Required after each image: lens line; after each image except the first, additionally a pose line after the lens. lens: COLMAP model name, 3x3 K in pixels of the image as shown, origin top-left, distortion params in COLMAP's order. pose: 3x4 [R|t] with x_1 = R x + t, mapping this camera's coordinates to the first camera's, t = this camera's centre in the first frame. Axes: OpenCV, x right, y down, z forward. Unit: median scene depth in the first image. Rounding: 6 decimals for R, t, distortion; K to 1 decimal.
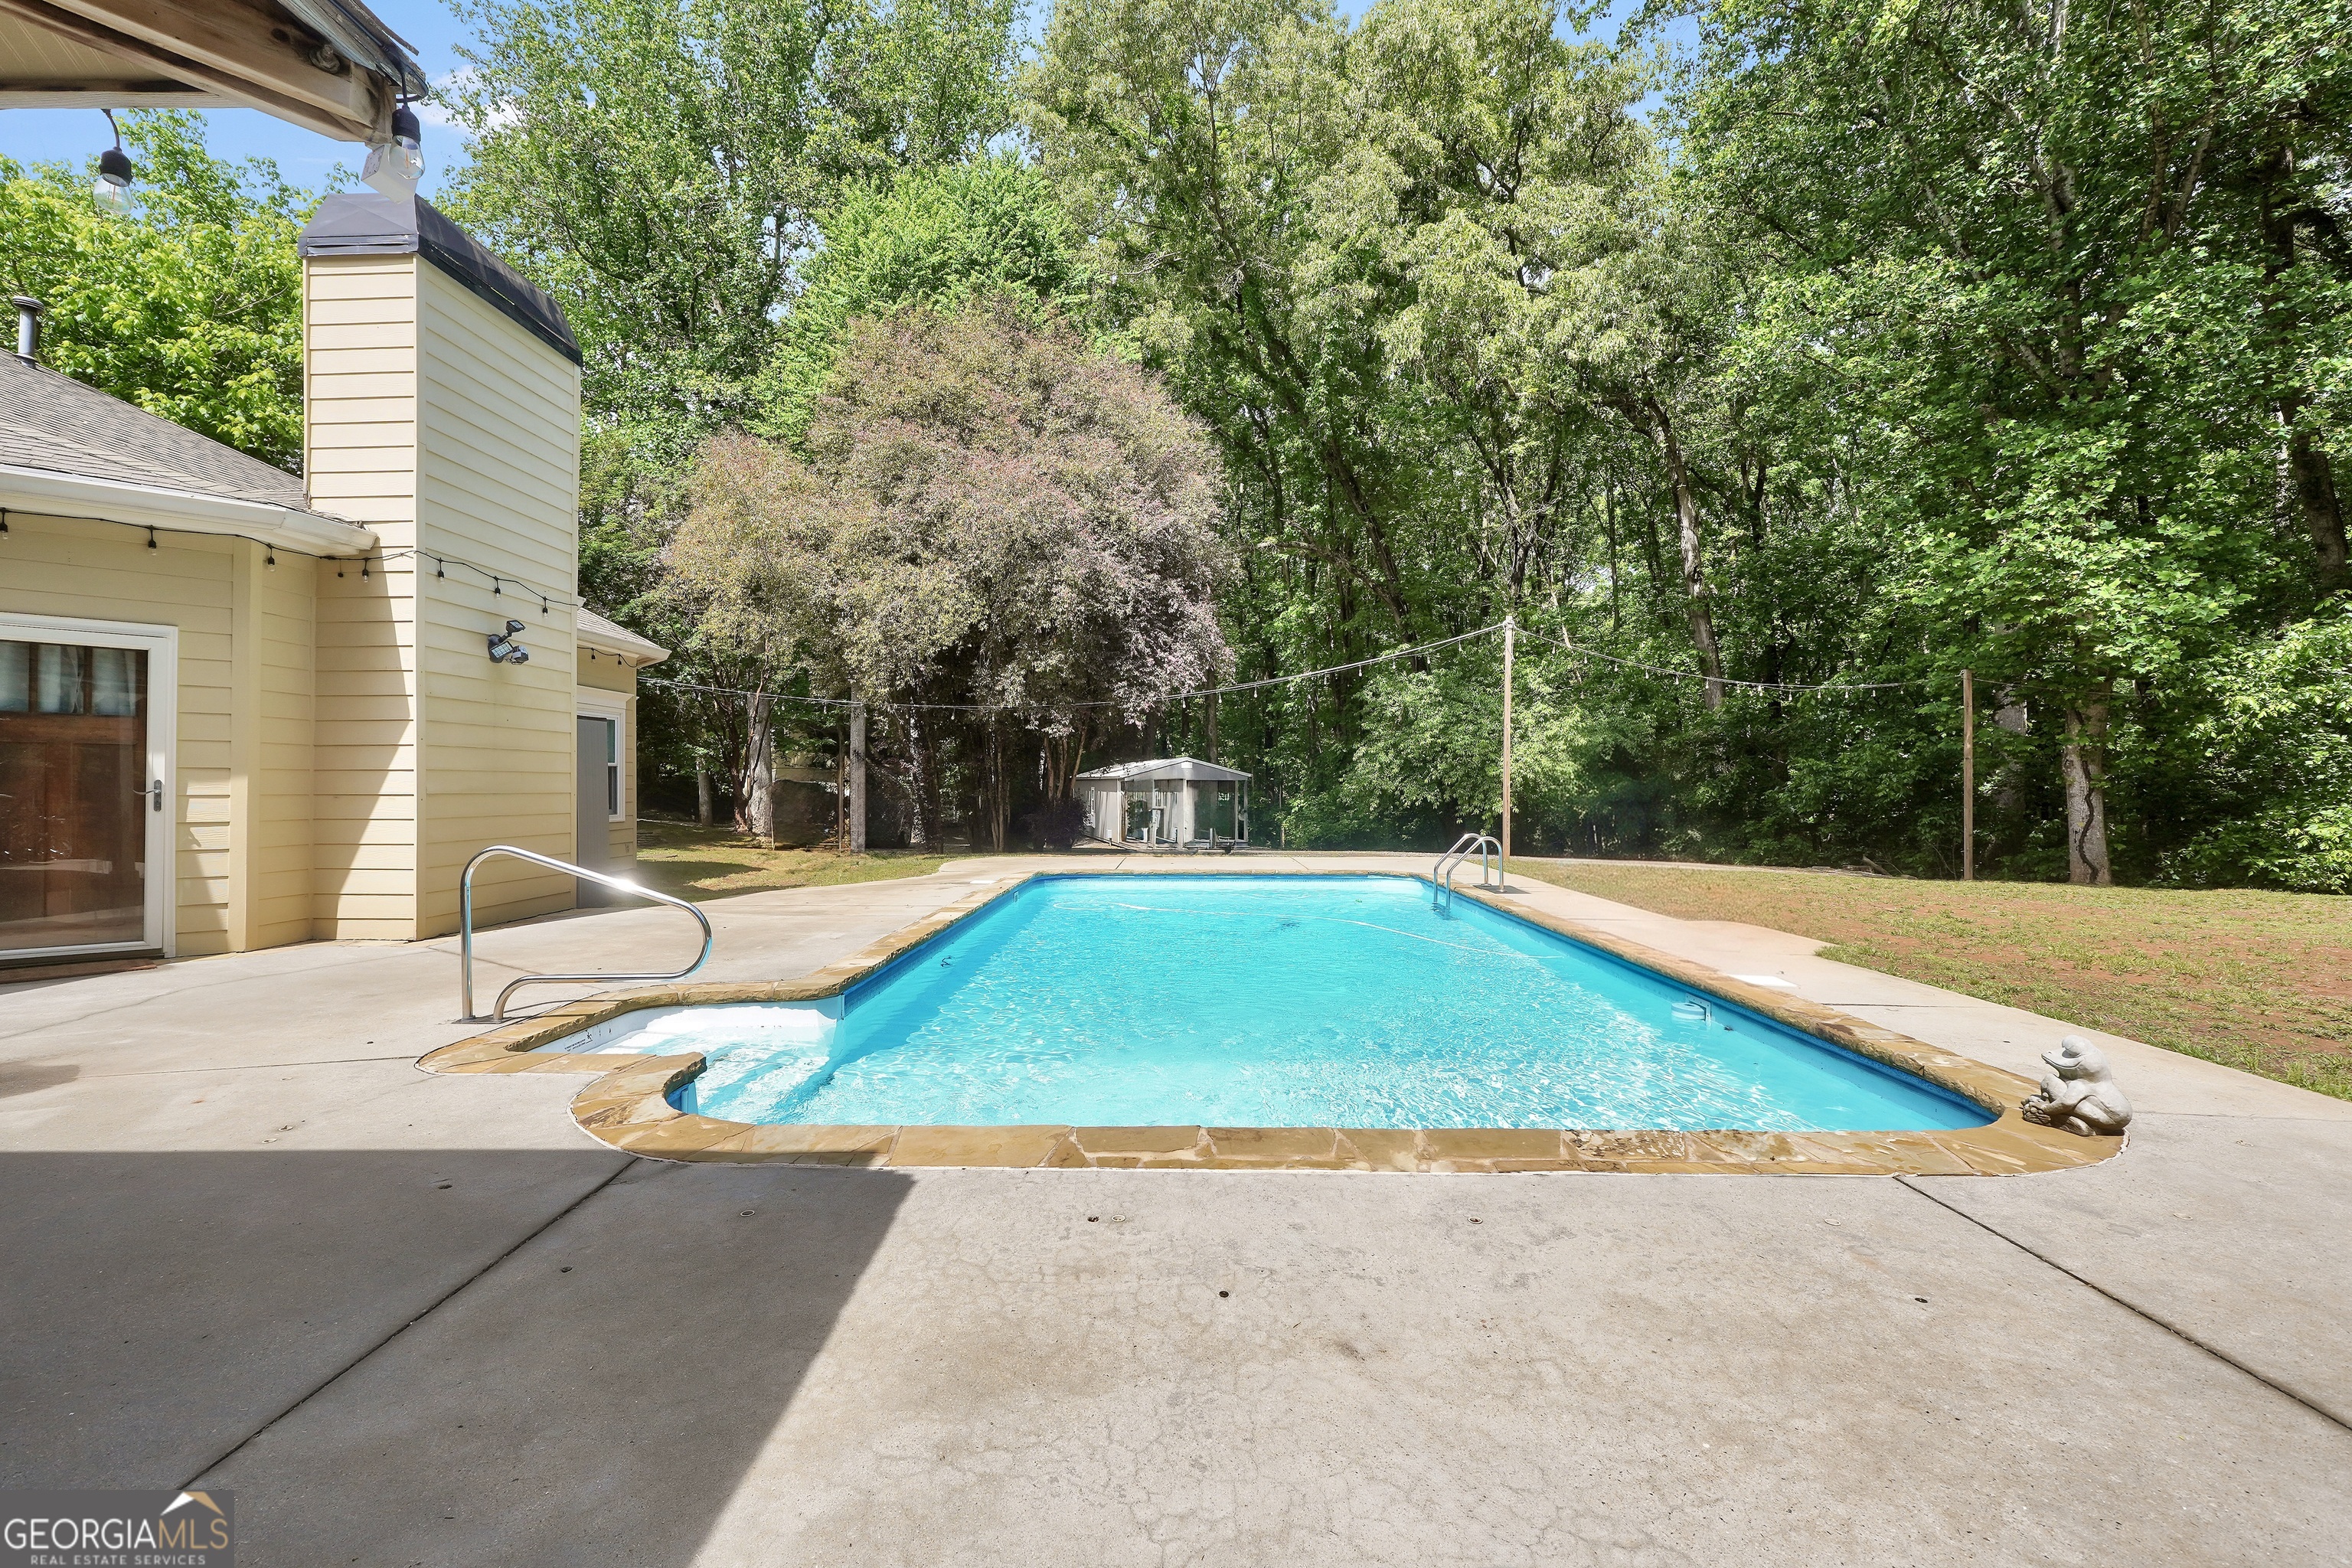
lens RADIAL K [[1003.0, 0, 1167.0], [0, 1003.0, 792.9], [0, 0, 1]] dist [-0.015245, 0.004699]
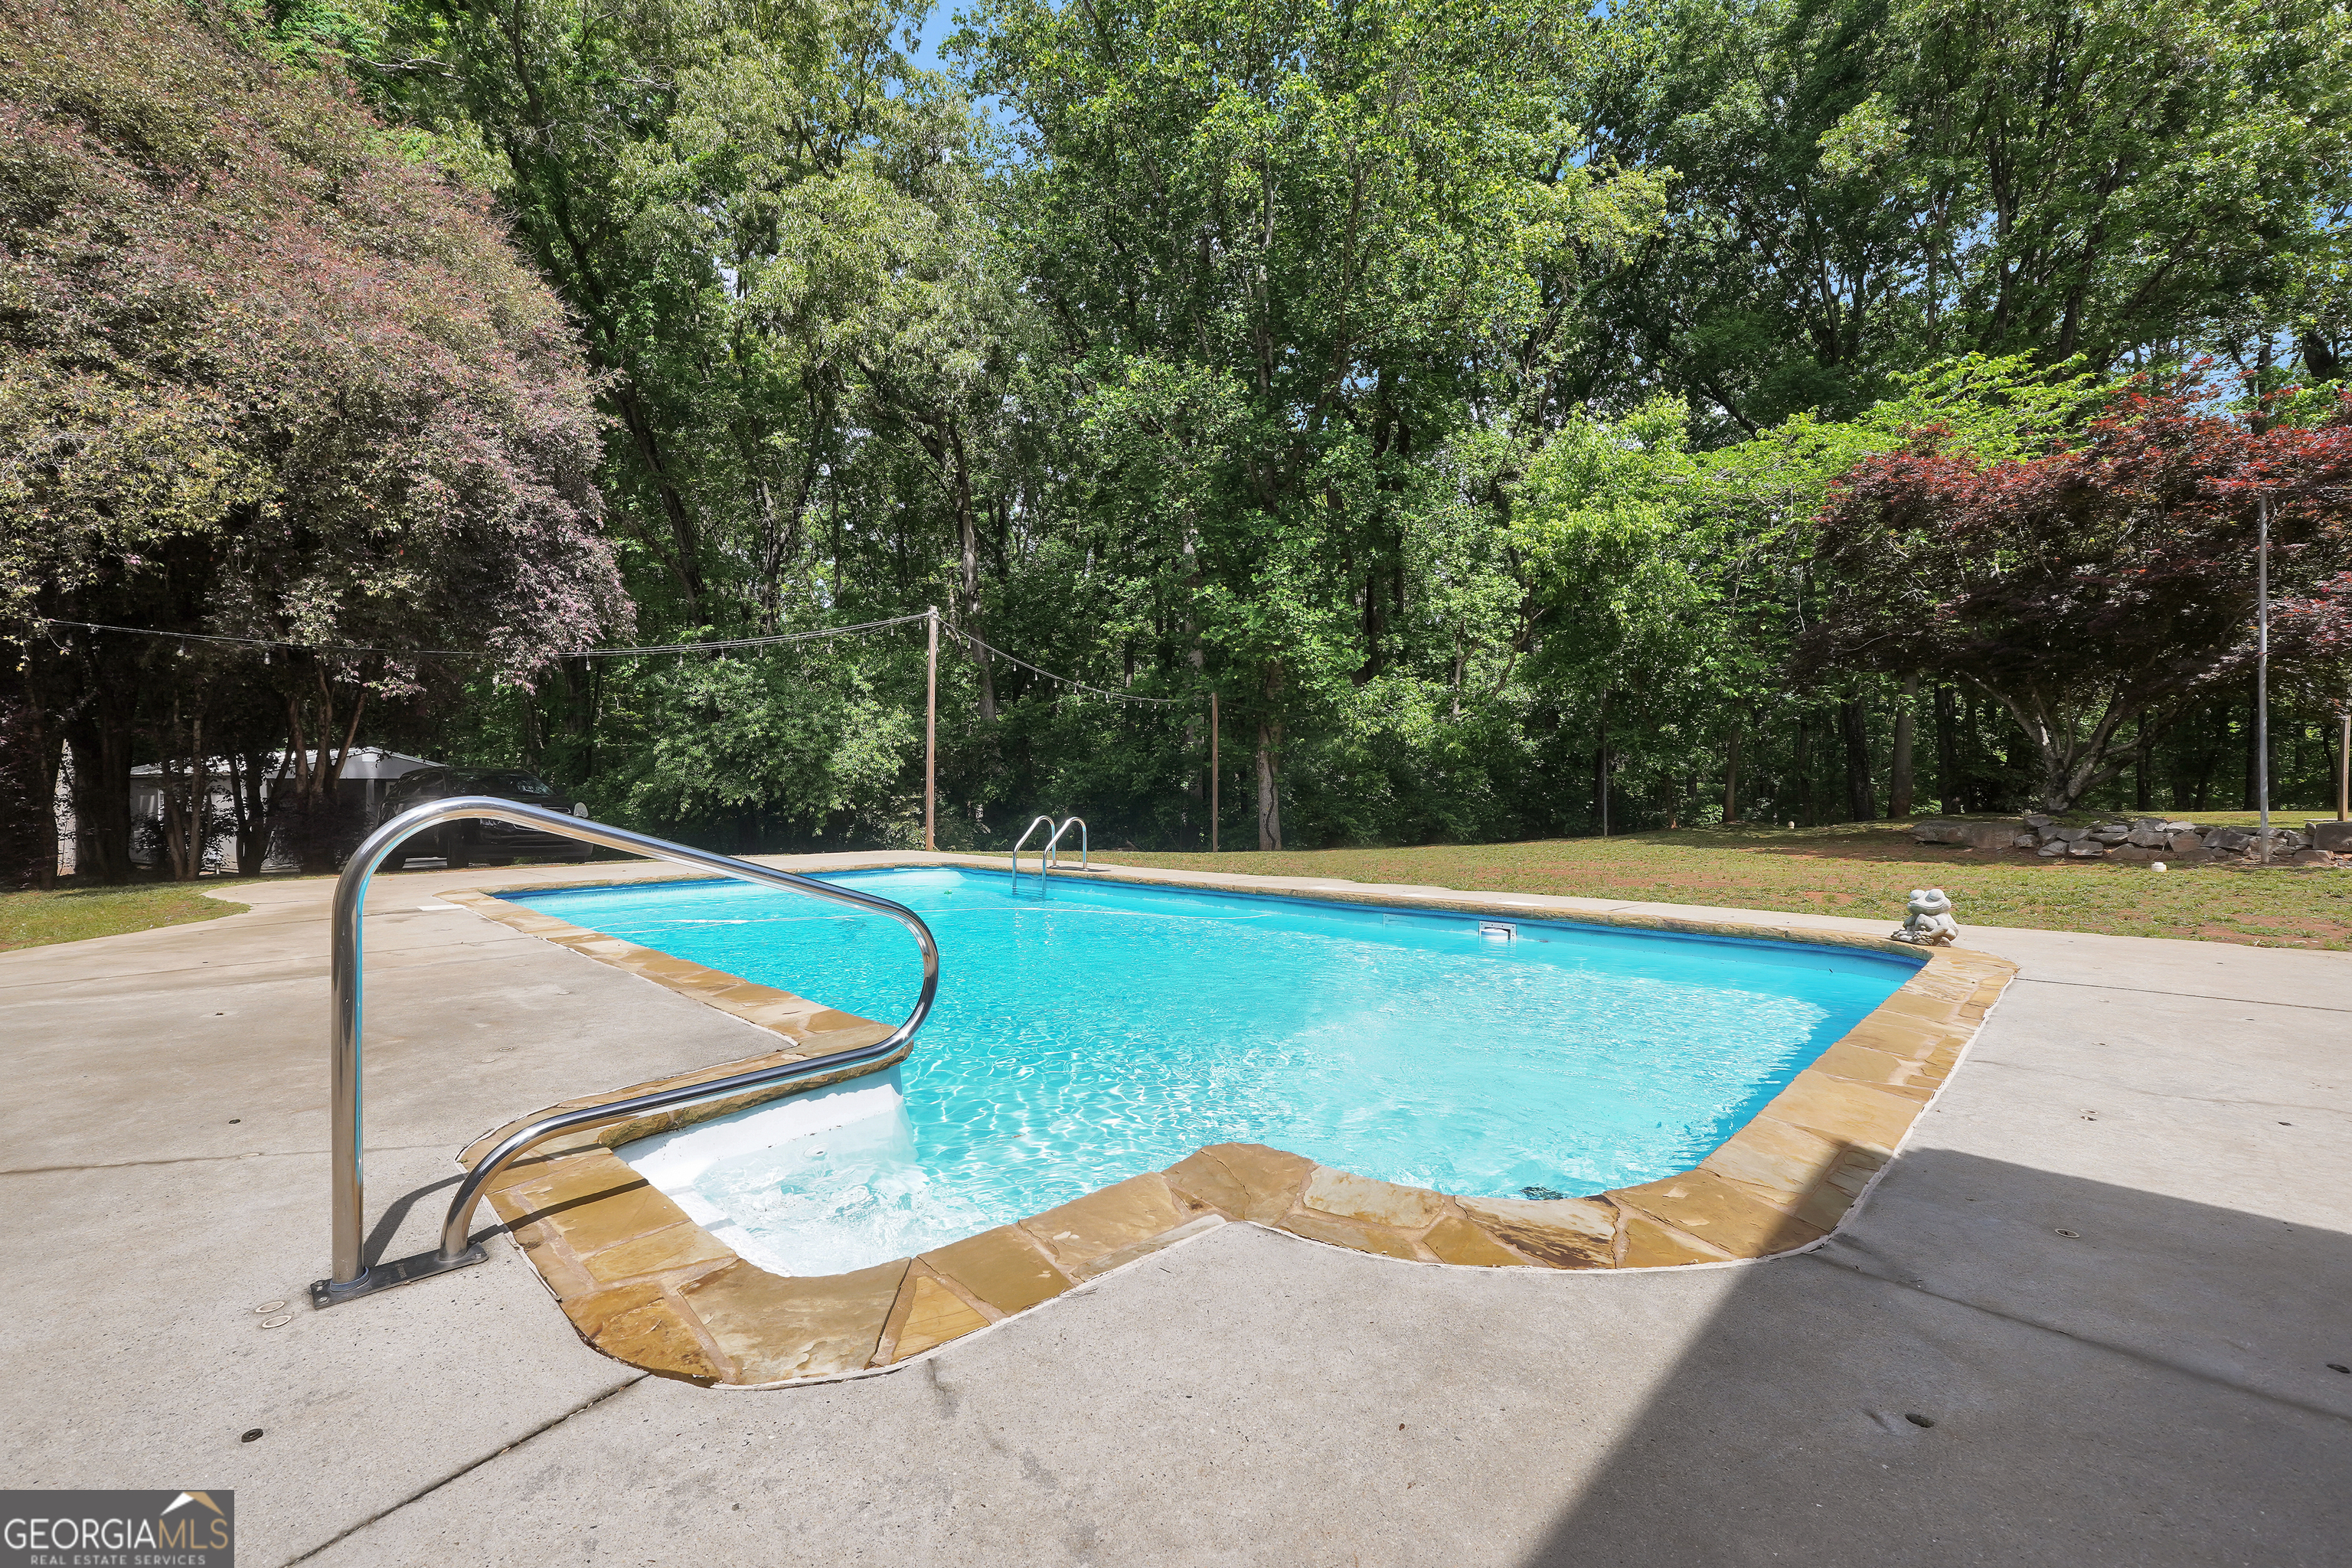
lens RADIAL K [[995.4, 0, 1176.0], [0, 995.4, 784.0], [0, 0, 1]] dist [-0.020294, 0.008477]
pose [[0.681921, 0.002192, 0.731422, -0.234678], [0.011321, 0.999844, -0.013552, 0.017377], [-0.731338, 0.017522, 0.681790, 0.167776]]
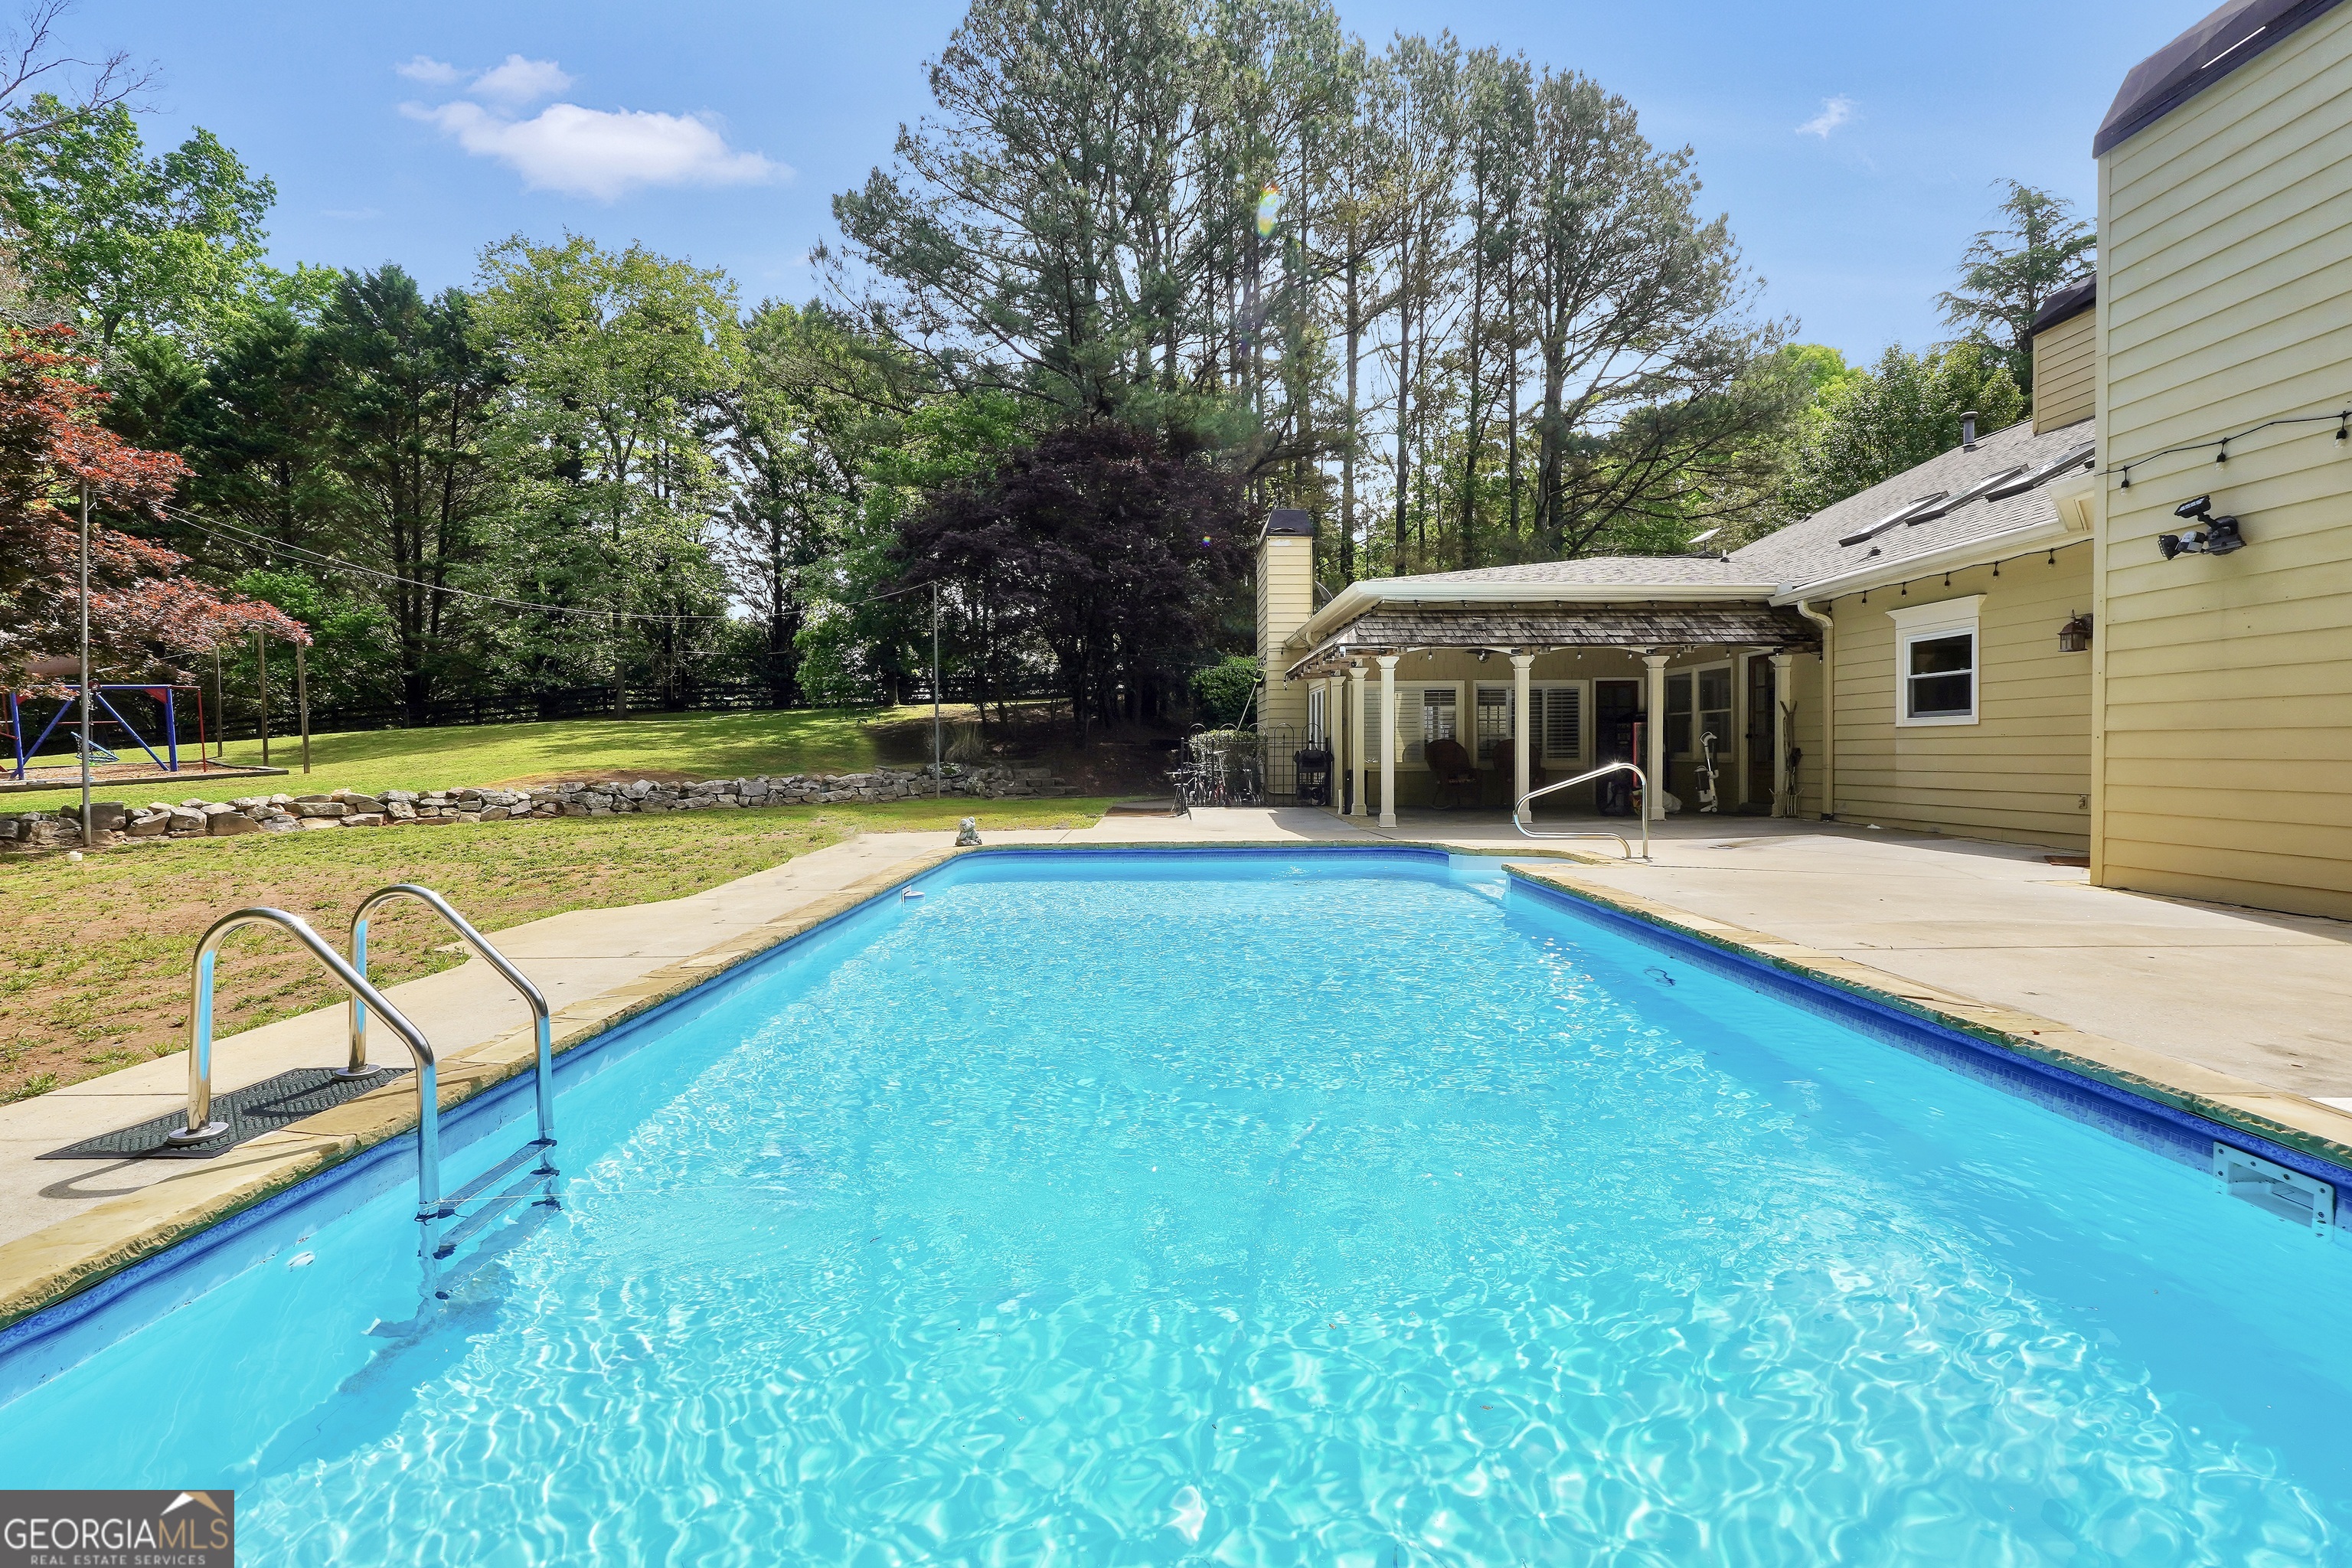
lens RADIAL K [[1016.1, 0, 1158.3], [0, 1016.1, 761.5], [0, 0, 1]] dist [-0.020468, 0.008854]
pose [[-0.999859, 0.007963, -0.014776, 0.071565], [0.007681, 0.999789, 0.019060, 0.002051], [0.014925, 0.018944, -0.999709, 0.901710]]
